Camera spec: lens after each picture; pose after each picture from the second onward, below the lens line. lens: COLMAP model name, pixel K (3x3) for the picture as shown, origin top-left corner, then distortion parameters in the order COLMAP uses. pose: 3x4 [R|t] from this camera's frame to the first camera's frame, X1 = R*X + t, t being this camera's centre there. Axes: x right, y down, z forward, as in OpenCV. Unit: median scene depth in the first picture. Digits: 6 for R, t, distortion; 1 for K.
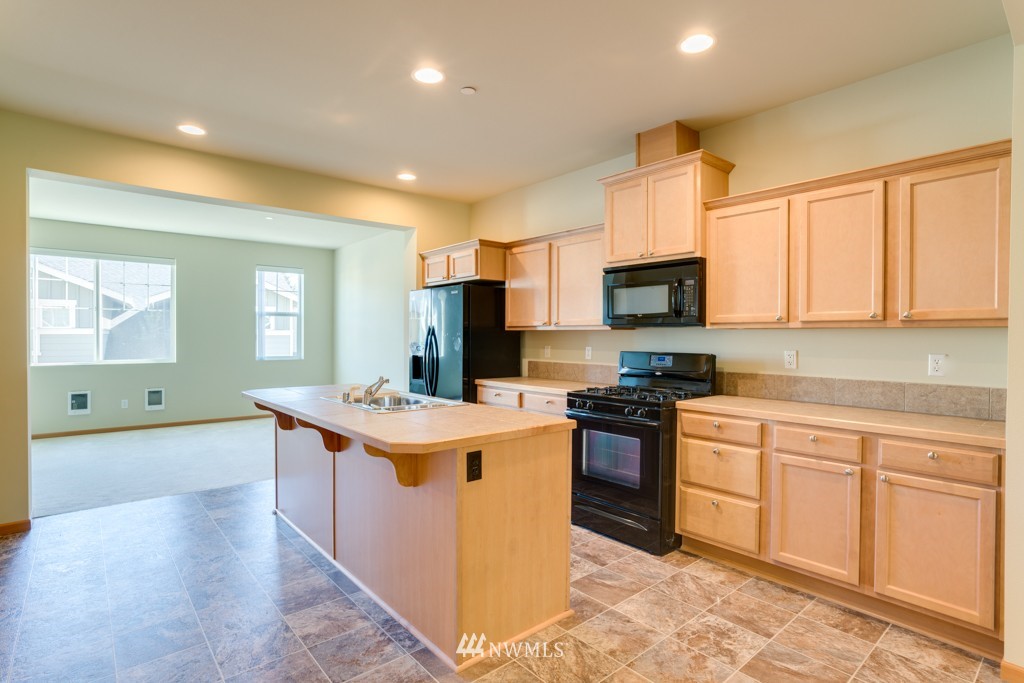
lens RADIAL K [[493.0, 0, 513.6], [0, 493.0, 341.8], [0, 0, 1]] dist [-0.012088, 0.003158]
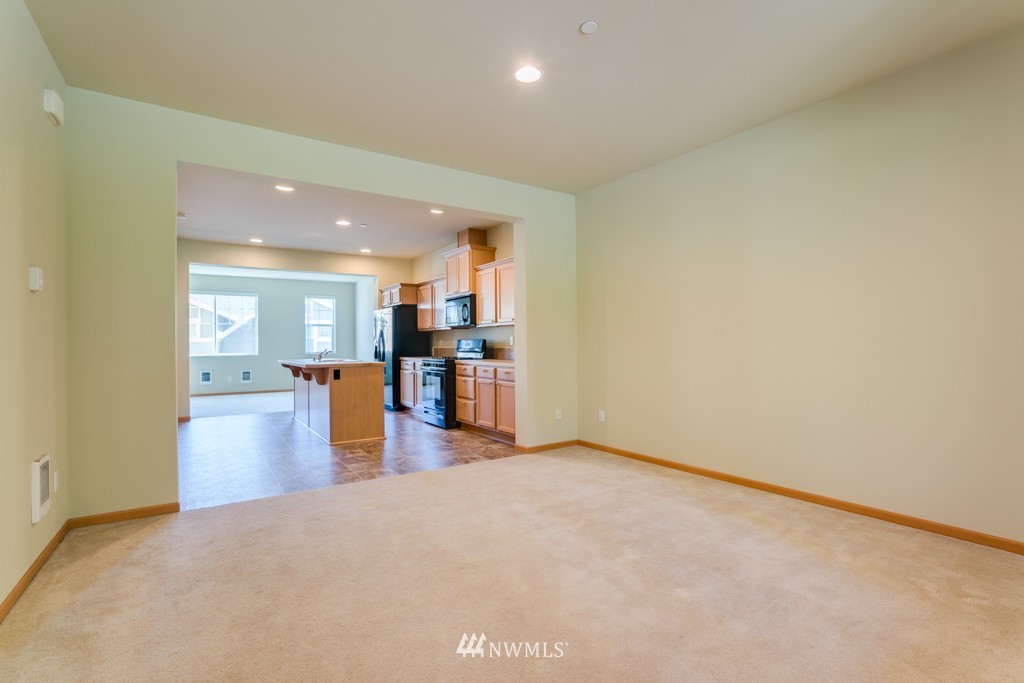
lens RADIAL K [[472.2, 0, 512.3], [0, 472.2, 340.1], [0, 0, 1]] dist [-0.000409, 0.000015]
pose [[0.990425, -0.013224, -0.137415, 0.540679], [0.010351, 0.999713, -0.021601, 0.048794], [0.137661, 0.019972, 0.990278, -0.655906]]
